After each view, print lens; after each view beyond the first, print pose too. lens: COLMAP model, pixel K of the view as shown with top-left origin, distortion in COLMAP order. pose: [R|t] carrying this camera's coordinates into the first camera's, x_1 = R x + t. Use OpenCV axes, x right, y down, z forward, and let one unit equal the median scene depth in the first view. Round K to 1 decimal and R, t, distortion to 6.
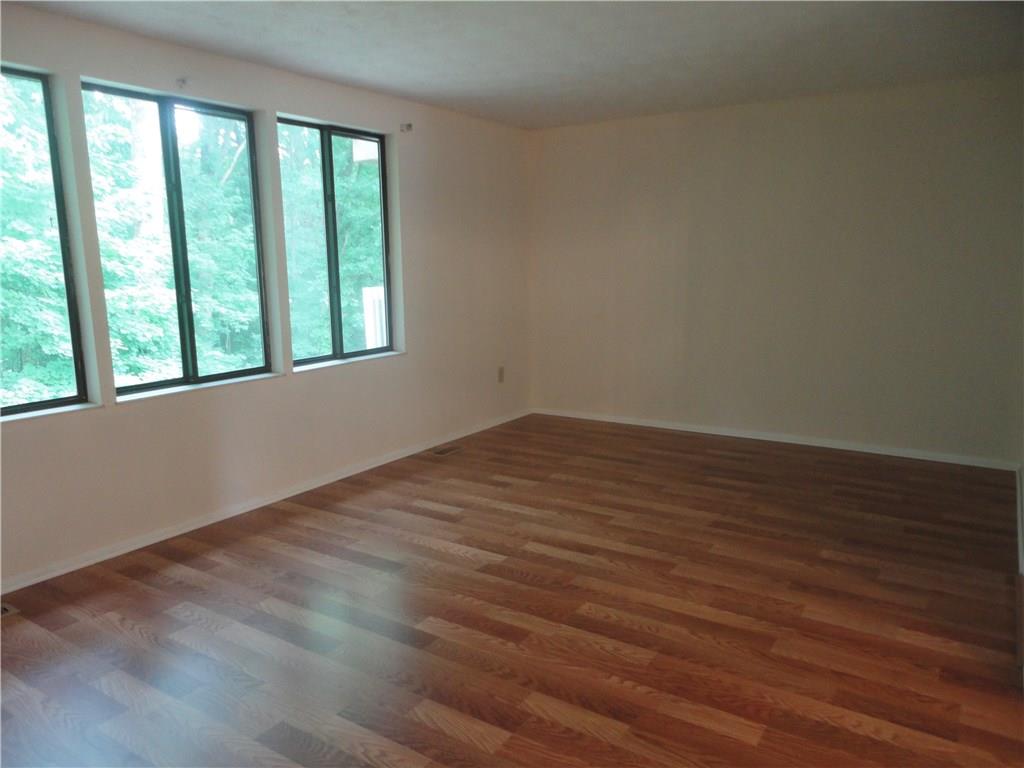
lens RADIAL K [[754.7, 0, 512.0], [0, 754.7, 384.0], [0, 0, 1]] dist [0.004983, 0.002939]
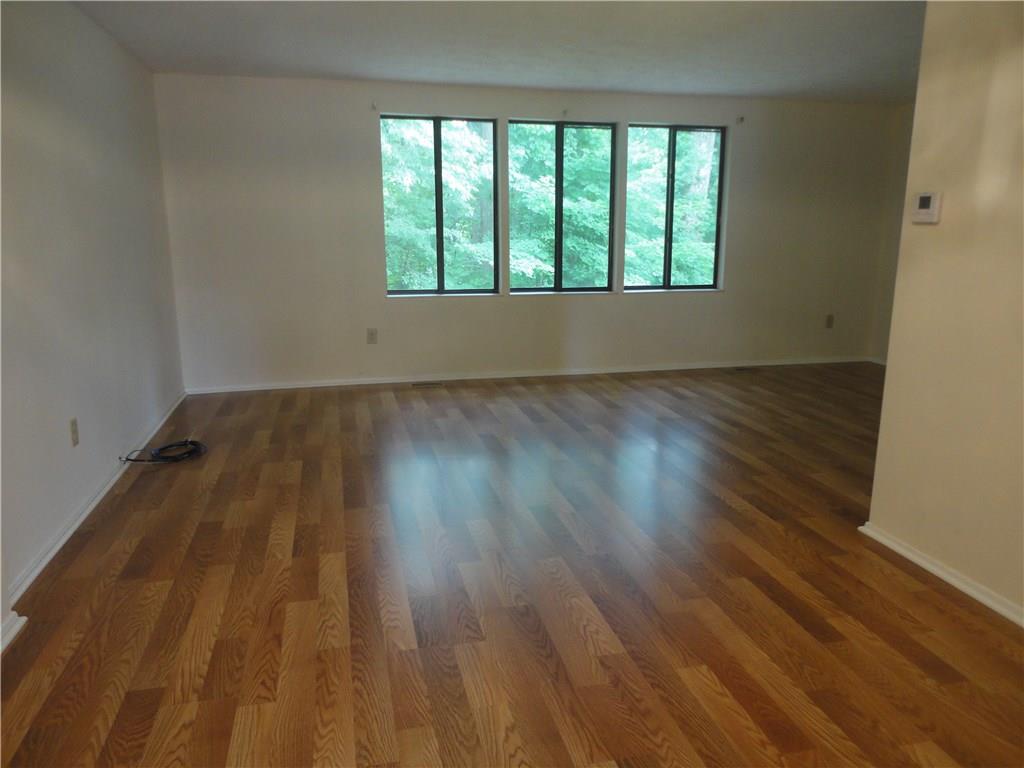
lens RADIAL K [[754.7, 0, 512.0], [0, 754.7, 384.0], [0, 0, 1]] dist [0.004983, 0.002939]
pose [[0.741807, 0.165024, -0.649992, 0.716304], [-0.130214, 0.986247, 0.101788, 0.051691], [0.657850, 0.009131, 0.753094, -0.377159]]
